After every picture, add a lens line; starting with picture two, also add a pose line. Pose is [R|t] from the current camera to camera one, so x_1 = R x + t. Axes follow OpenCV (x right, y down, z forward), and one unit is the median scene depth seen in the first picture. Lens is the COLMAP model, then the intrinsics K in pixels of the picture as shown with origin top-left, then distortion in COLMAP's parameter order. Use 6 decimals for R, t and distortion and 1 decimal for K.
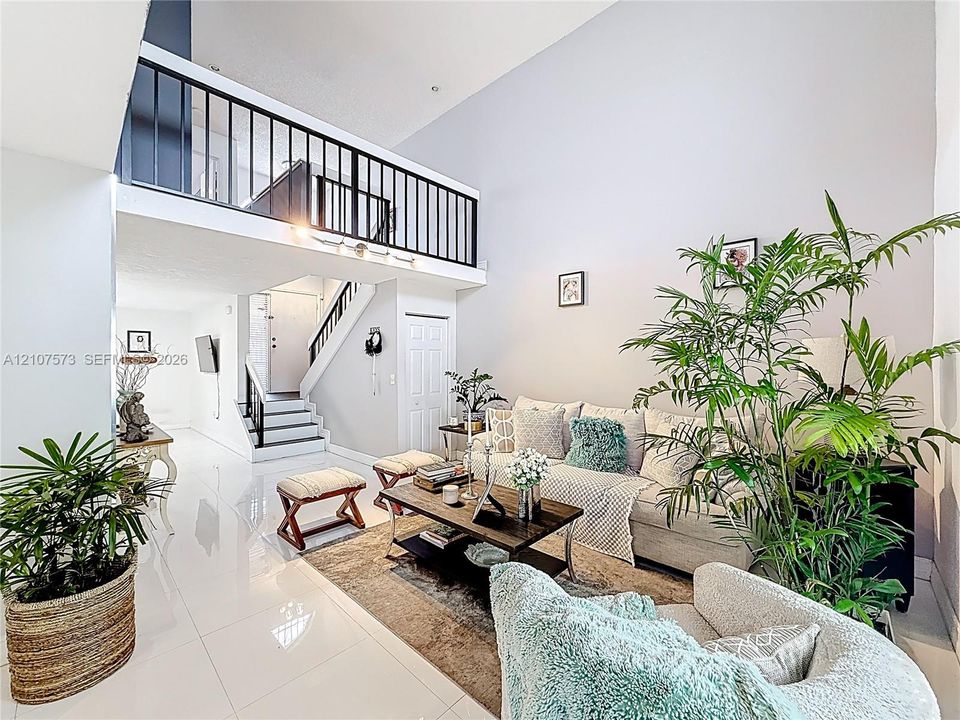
lens RADIAL K [[390.3, 0, 480.7], [0, 390.3, 361.3], [0, 0, 1]] dist [-0.003077, -0.000336]
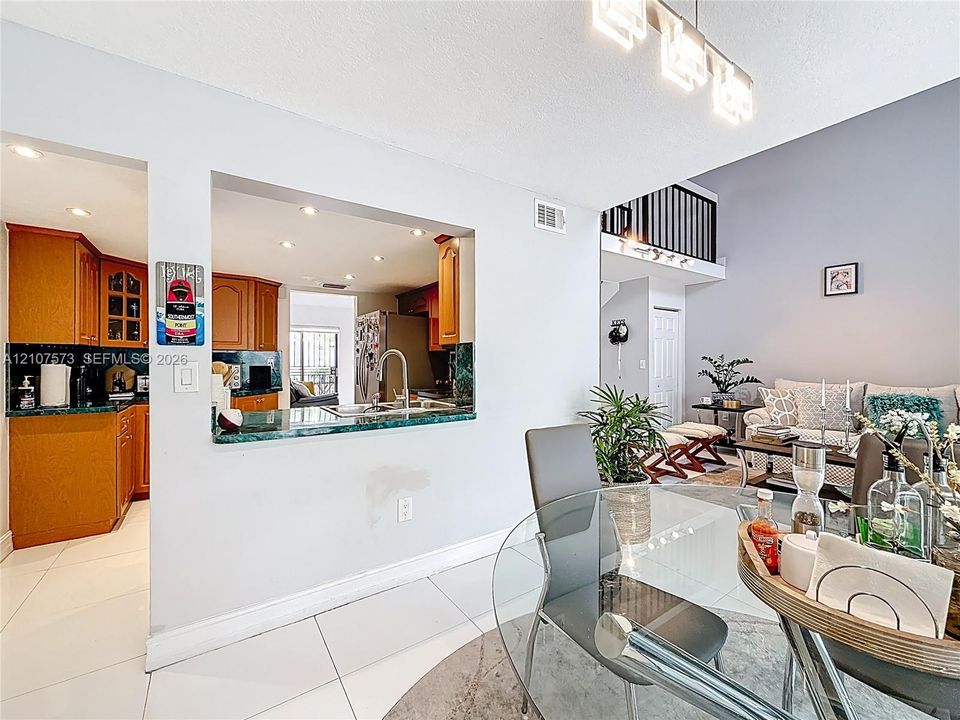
lens RADIAL K [[390.3, 0, 480.7], [0, 390.3, 361.3], [0, 0, 1]] dist [-0.003077, -0.000336]
pose [[0.978427, -0.000708, -0.206590, -0.495593], [0.001582, 0.999990, 0.004066, 0.034611], [0.206586, -0.004305, 0.978419, -0.252620]]
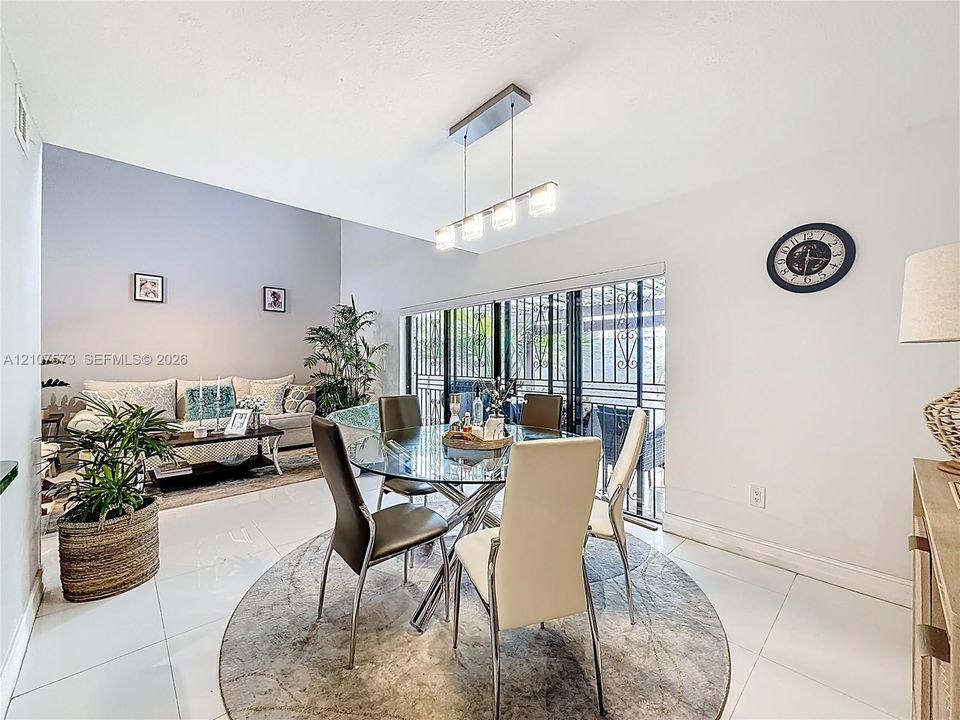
lens RADIAL K [[386.5, 0, 479.2], [0, 386.5, 361.8], [0, 0, 1]] dist [0.002048, 0.000046]
pose [[0.054143, -0.003216, 0.998528, -0.859942], [-0.002490, 0.999991, 0.003356, 0.035600], [-0.998530, -0.002668, 0.054134, -0.082920]]
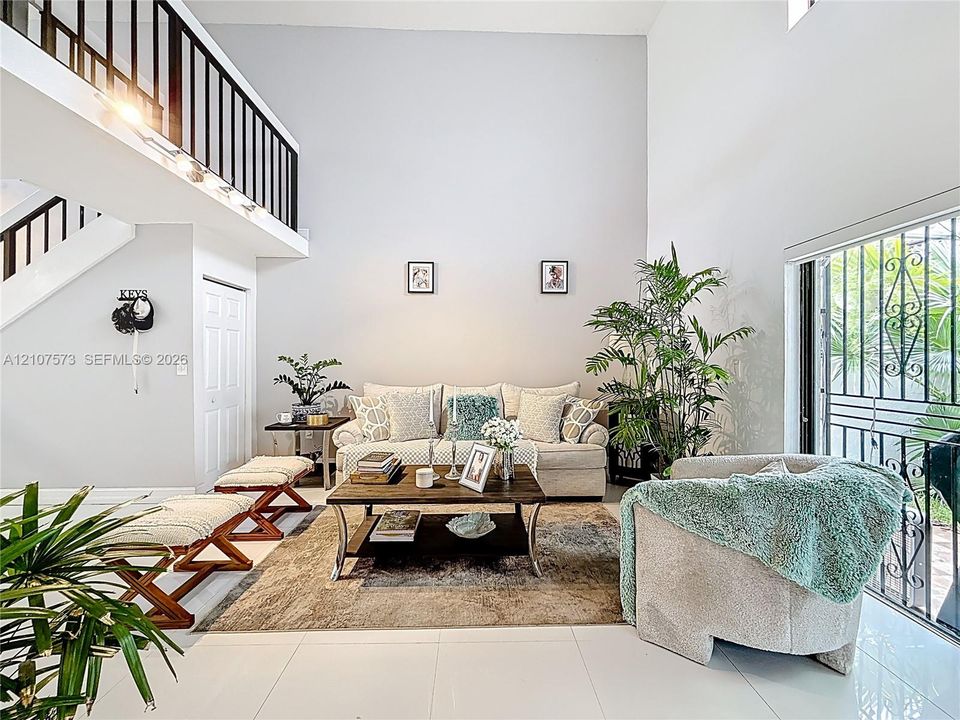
lens RADIAL K [[386.5, 0, 479.2], [0, 386.5, 361.8], [0, 0, 1]] dist [0.002048, 0.000046]
pose [[0.711550, -0.002202, 0.702632, -0.361656], [-0.000833, 0.999992, 0.003977, 0.034617], [-0.702635, -0.003415, 0.711542, 0.146534]]
